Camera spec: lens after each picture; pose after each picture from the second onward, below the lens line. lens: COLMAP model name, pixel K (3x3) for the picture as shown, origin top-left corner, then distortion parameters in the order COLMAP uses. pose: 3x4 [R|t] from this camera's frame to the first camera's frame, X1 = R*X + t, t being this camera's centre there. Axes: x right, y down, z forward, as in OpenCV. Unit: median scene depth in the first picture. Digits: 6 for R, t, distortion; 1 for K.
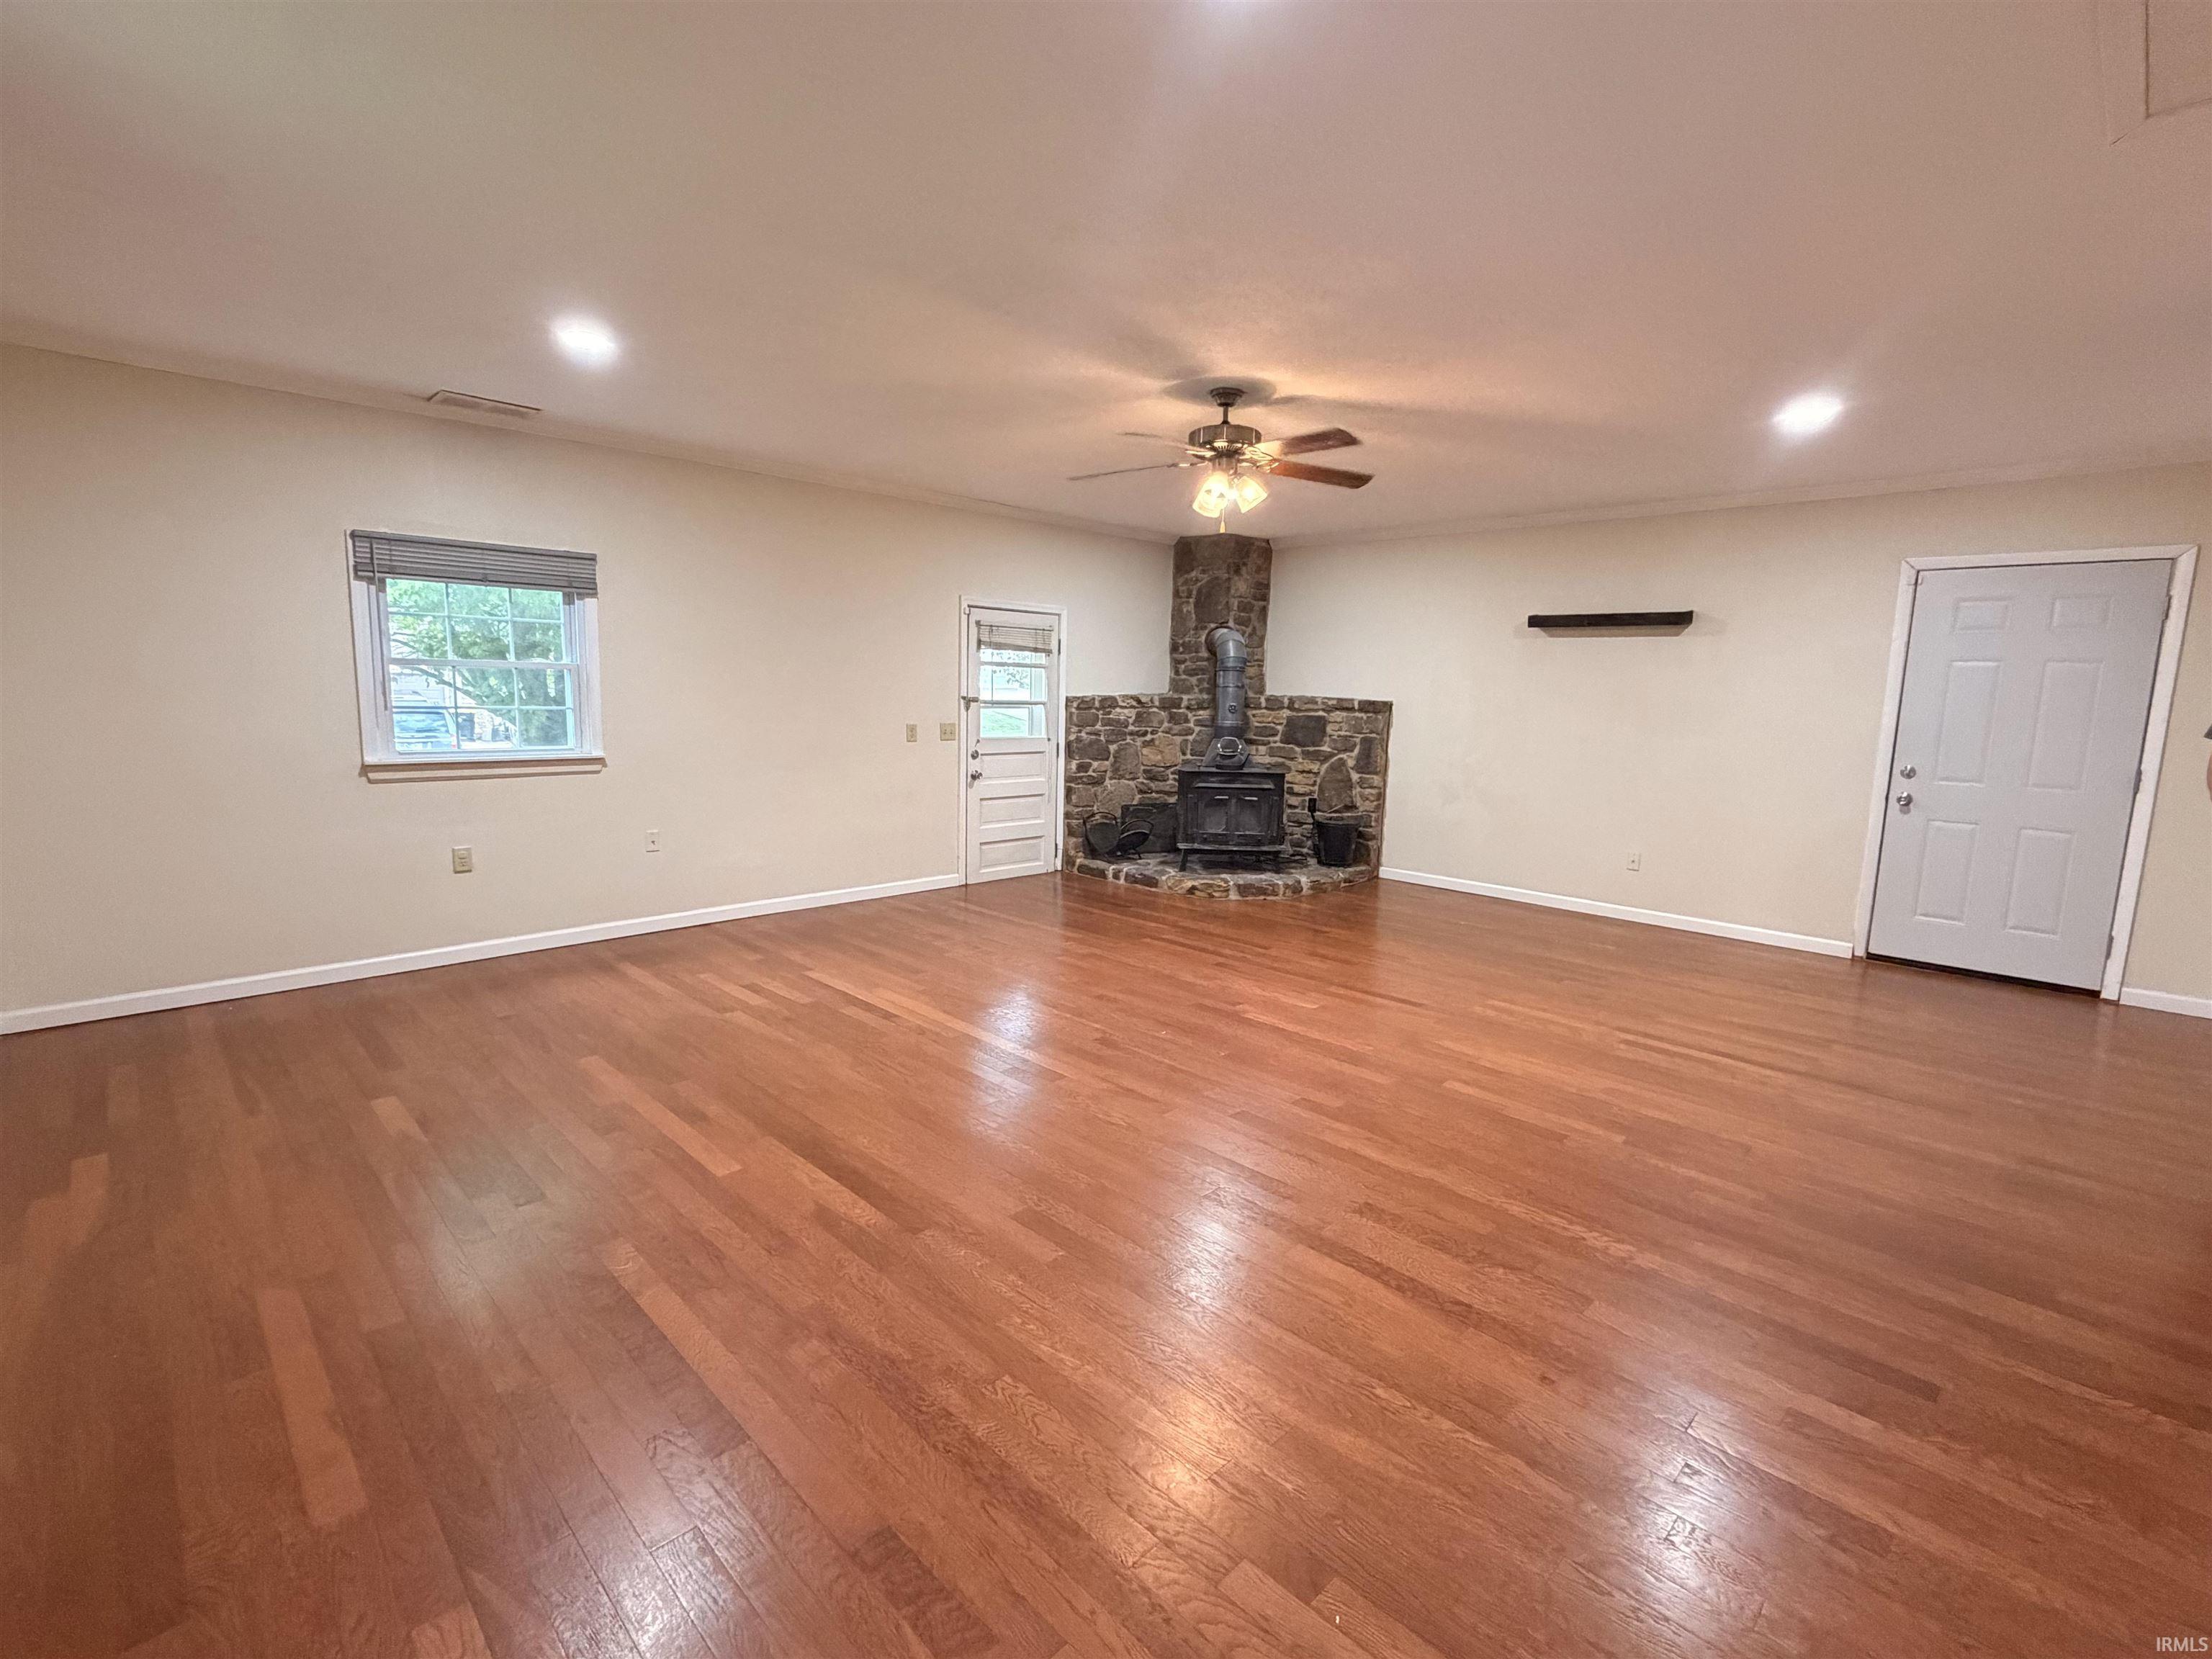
lens RADIAL K [[1024.8, 0, 1110.1], [0, 1024.8, 830.3], [0, 0, 1]] dist [-0.000535, -0.000005]
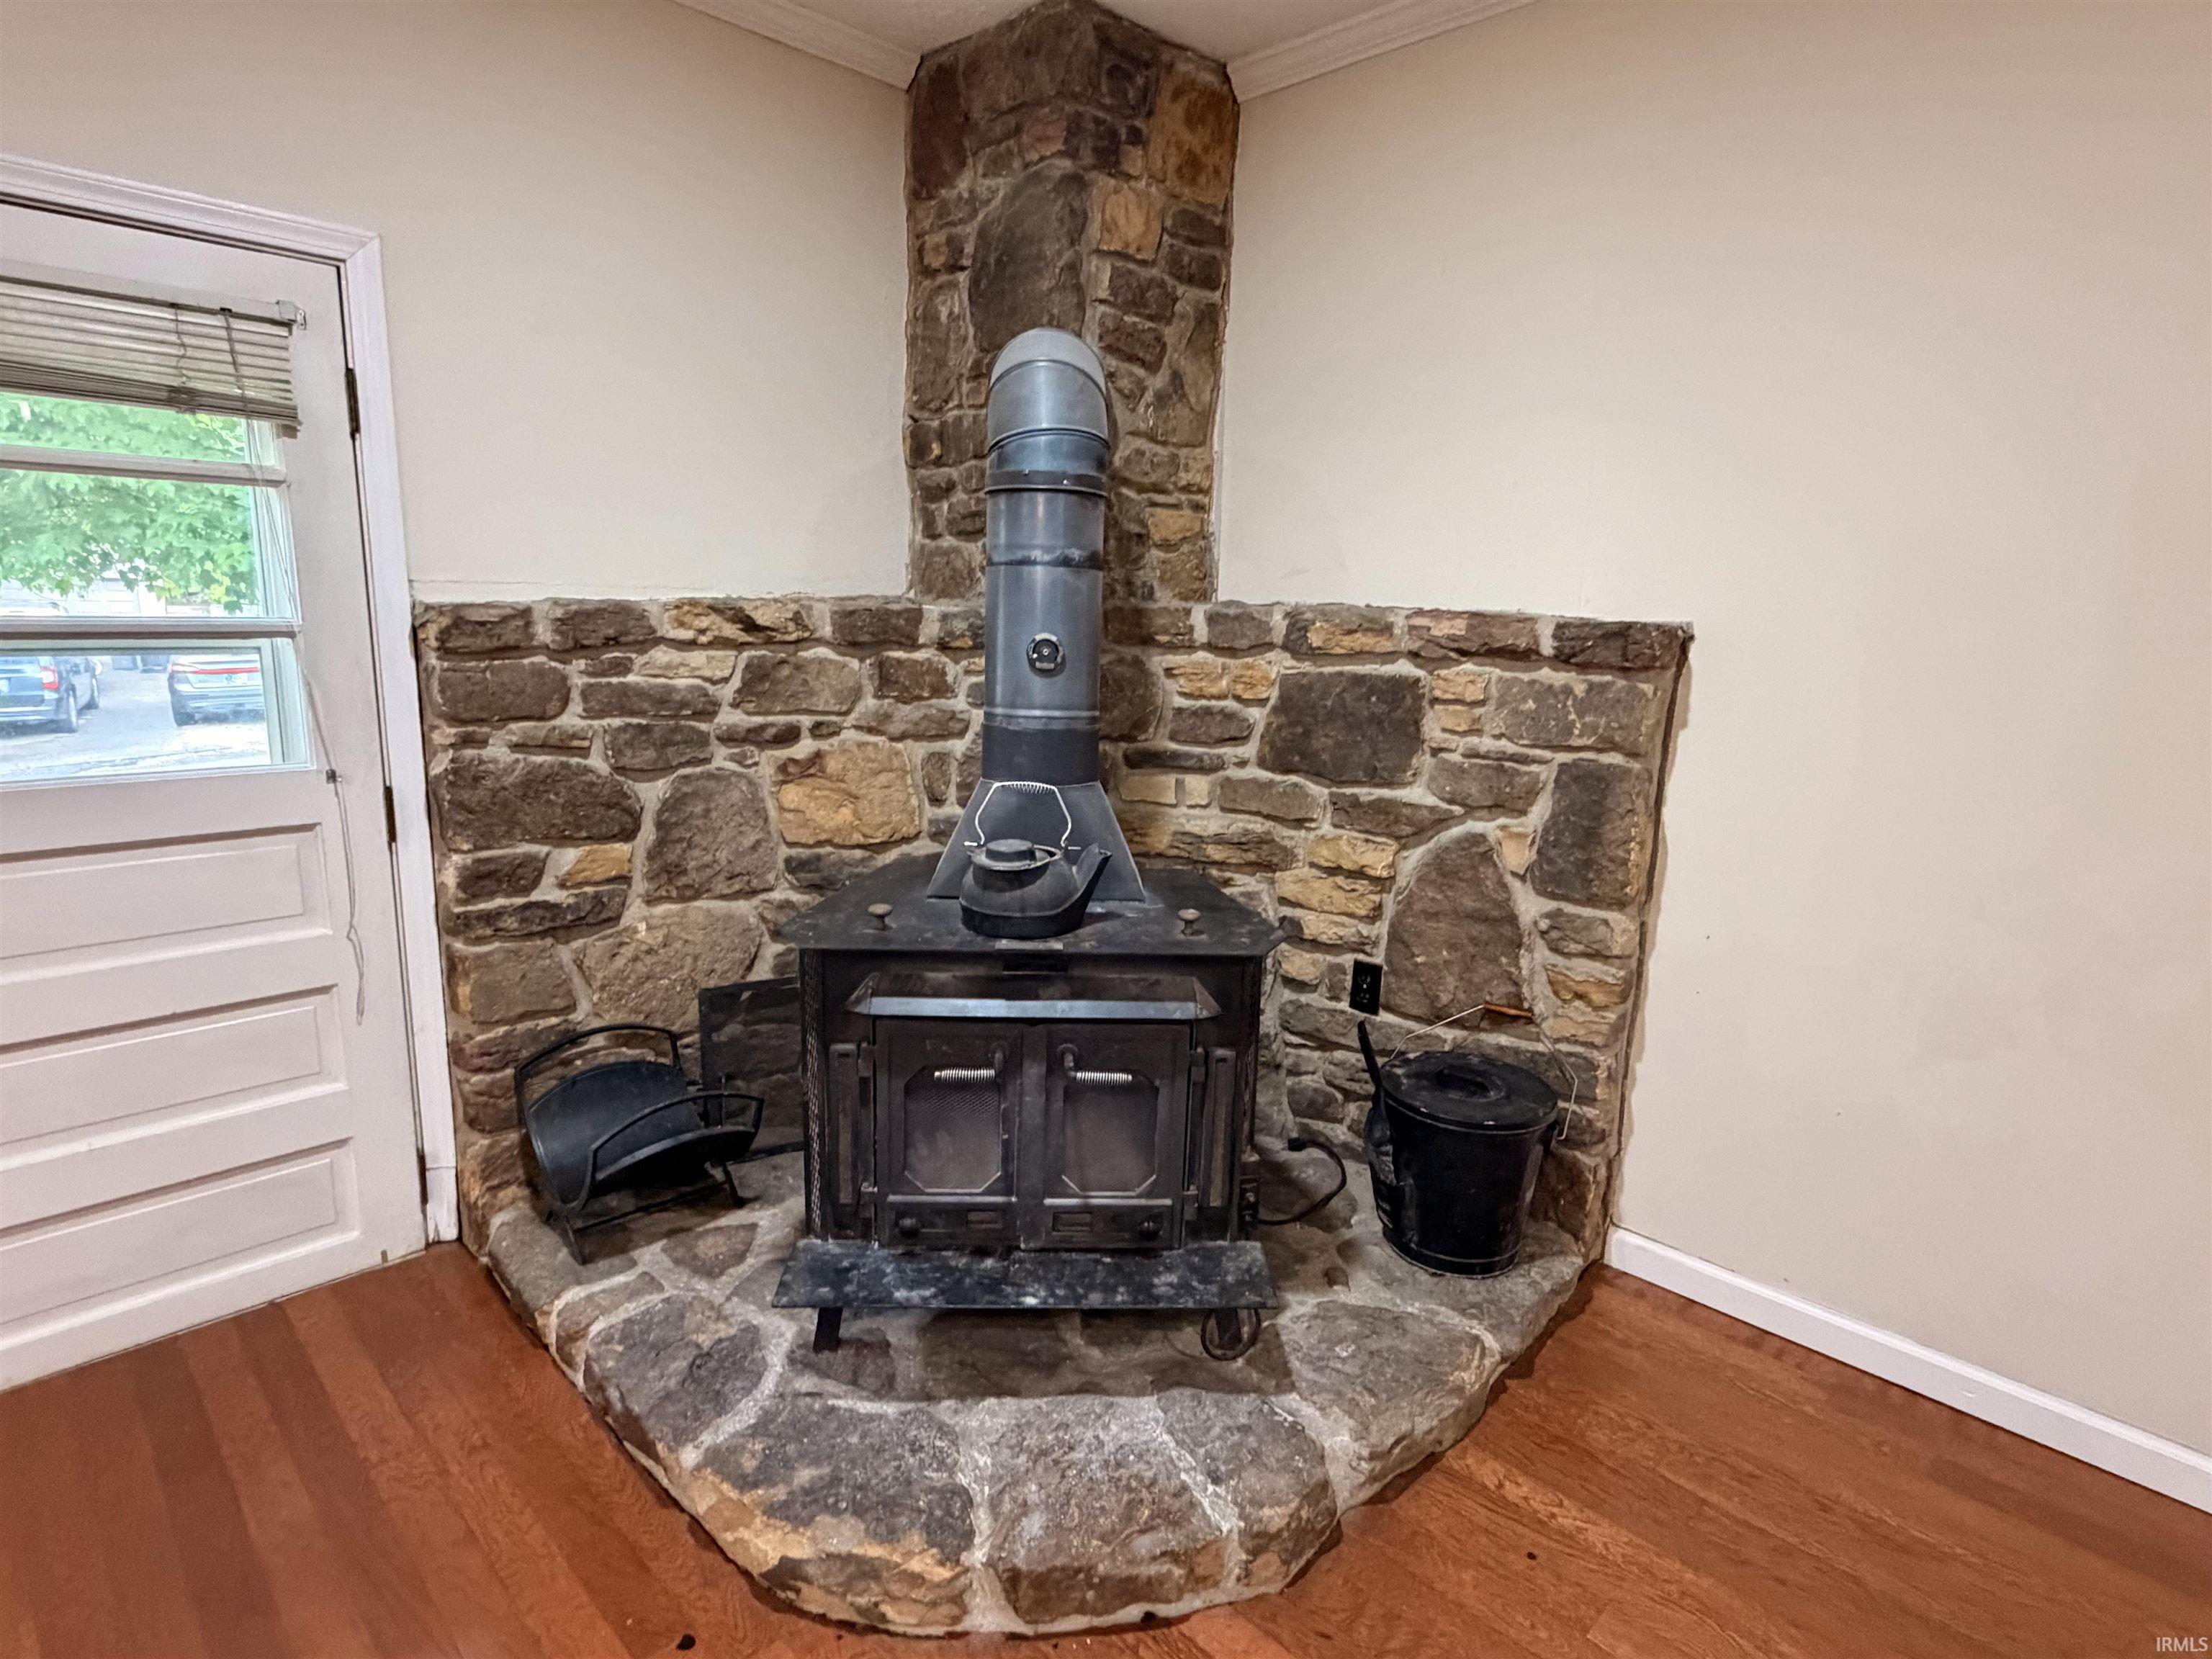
lens RADIAL K [[1160.6, 0, 1100.5], [0, 1160.6, 828.3], [0, 0, 1]] dist [-0.014285, 0.000090]
pose [[0.999987, 0.000910, 0.005079, 0.121628], [-0.001177, 0.998597, 0.052942, -0.086739], [-0.005024, -0.052947, 0.998585, 0.681325]]
